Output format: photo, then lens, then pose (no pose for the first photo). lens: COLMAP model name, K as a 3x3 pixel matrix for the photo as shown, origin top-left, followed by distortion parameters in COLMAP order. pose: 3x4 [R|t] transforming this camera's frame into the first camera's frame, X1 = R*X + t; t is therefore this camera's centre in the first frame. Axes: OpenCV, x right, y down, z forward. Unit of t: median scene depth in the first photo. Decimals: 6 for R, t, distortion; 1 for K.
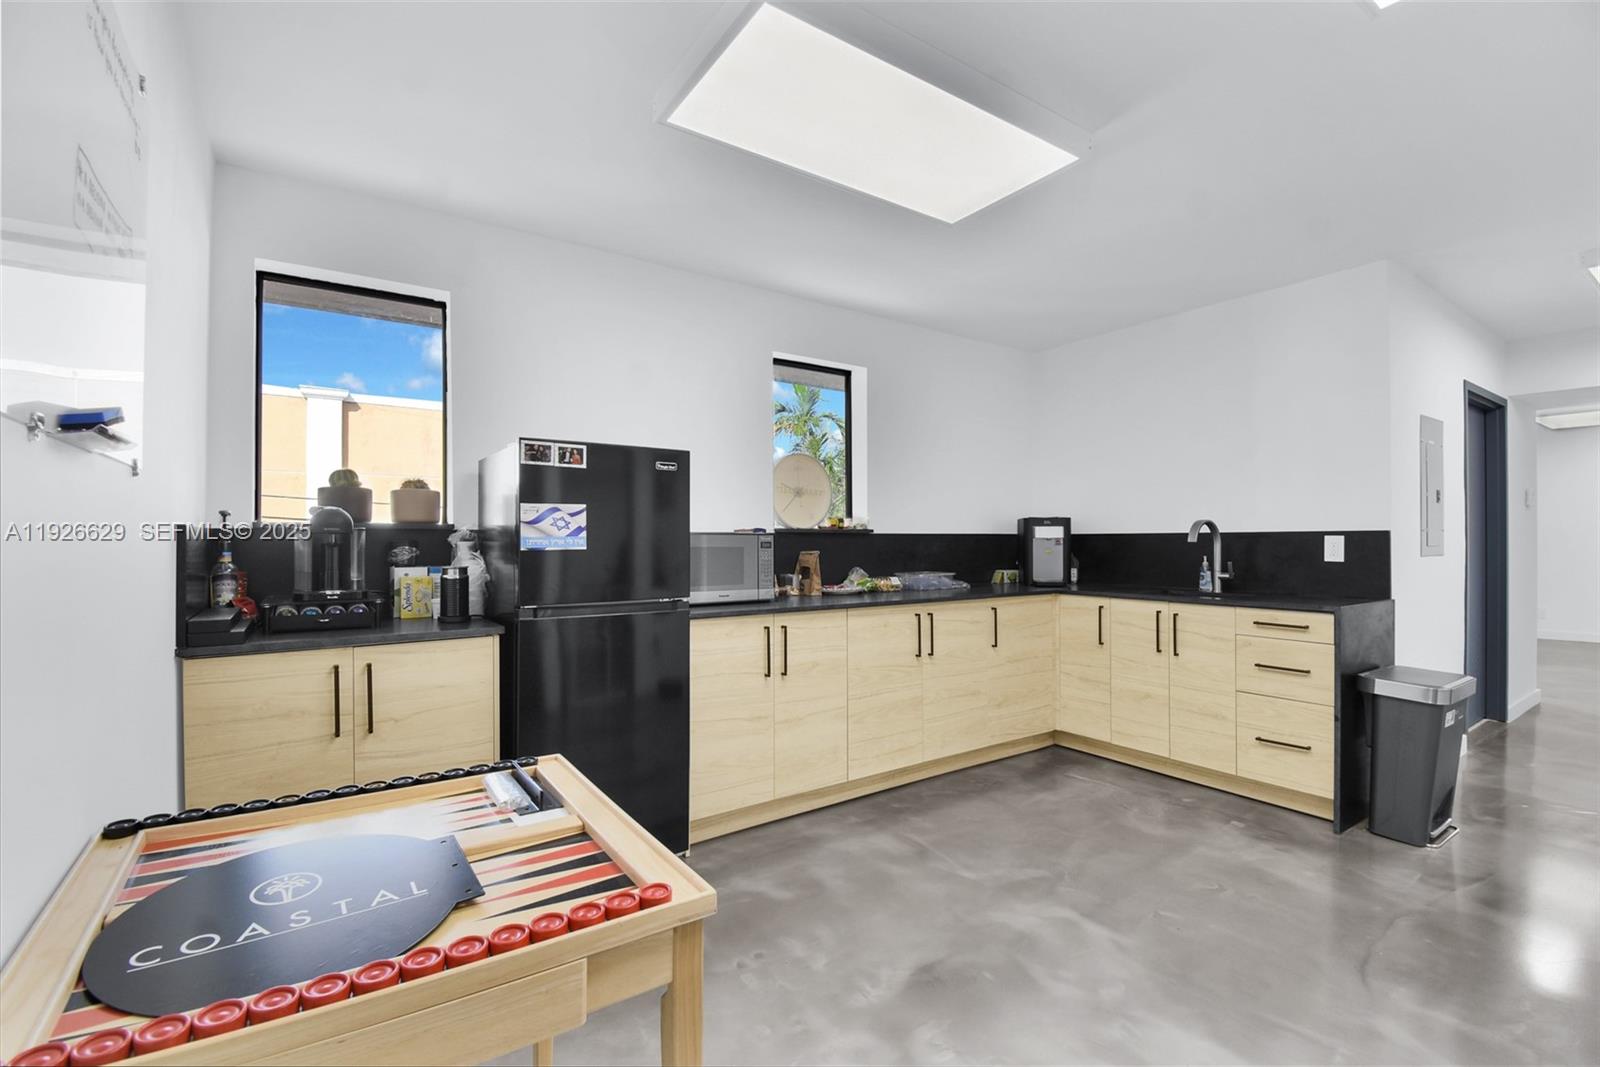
lens RADIAL K [[721.8, 0, 800.1], [0, 721.8, 536.3], [0, 0, 1]] dist [0.004294, -0.000048]
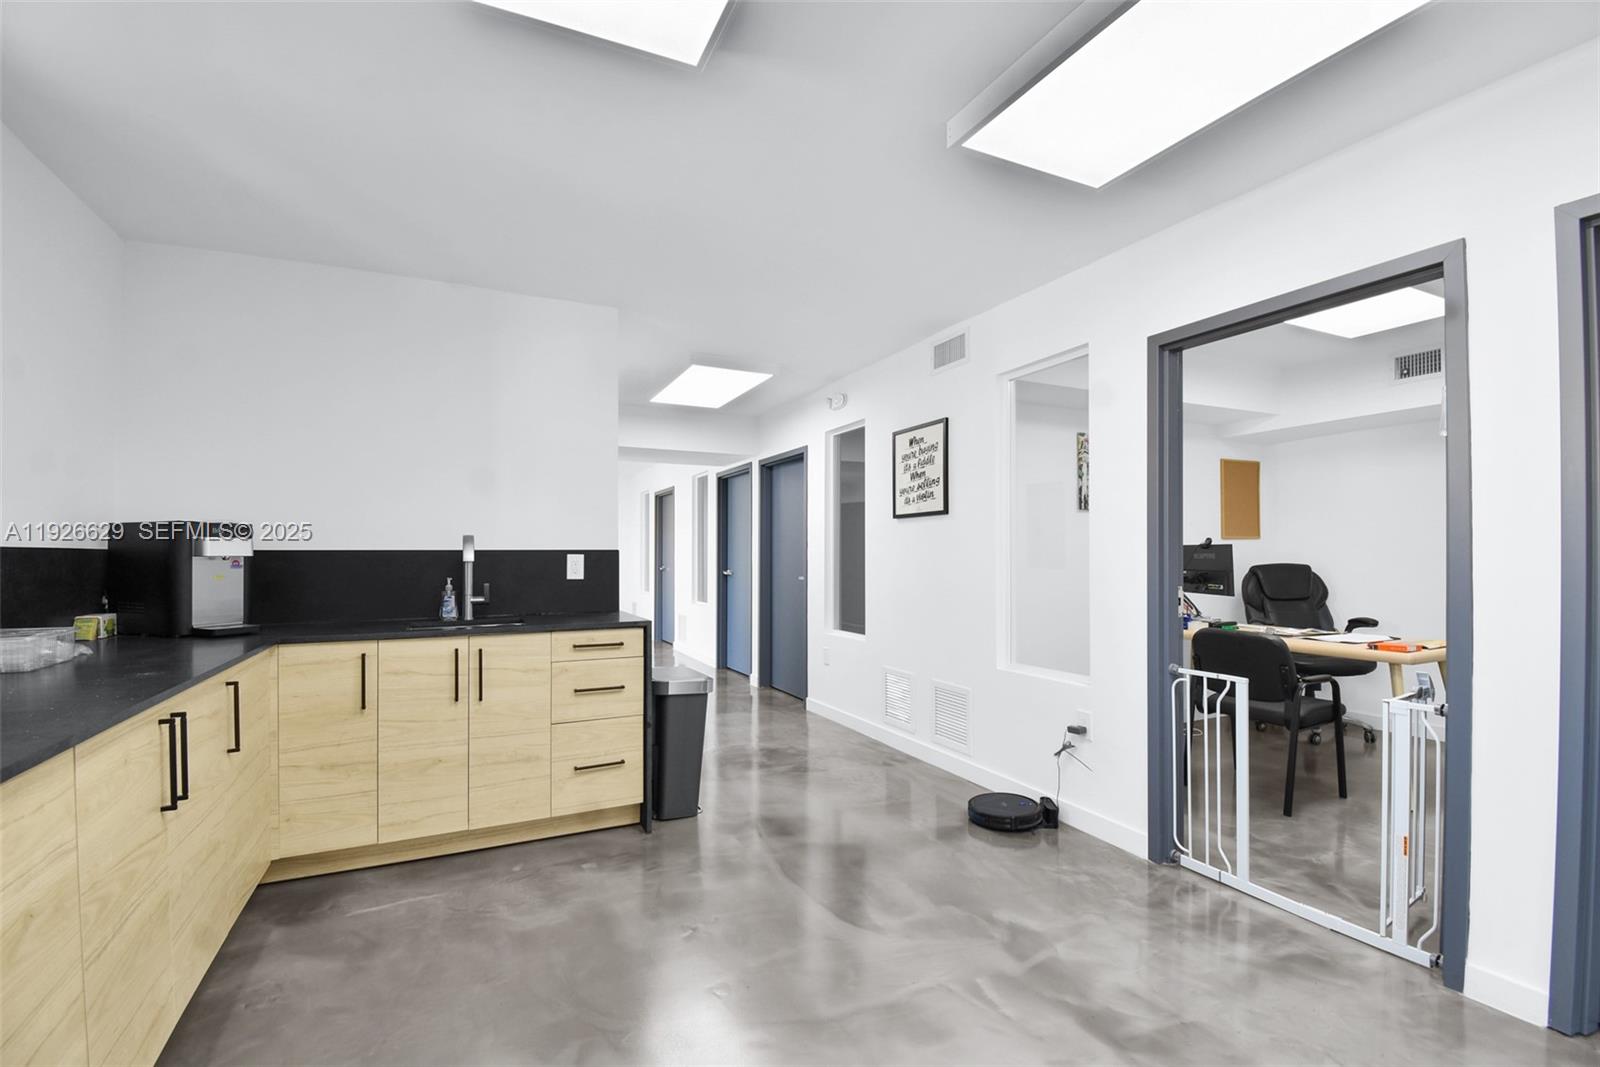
lens RADIAL K [[721.8, 0, 801.6], [0, 721.8, 550.9], [0, 0, 1]] dist [0.004294, -0.000048]
pose [[0.146694, 0.006820, 0.989158, -0.230166], [-0.003184, 0.999974, -0.006422, -0.000004], [-0.989177, -0.002207, 0.146712, 0.506515]]
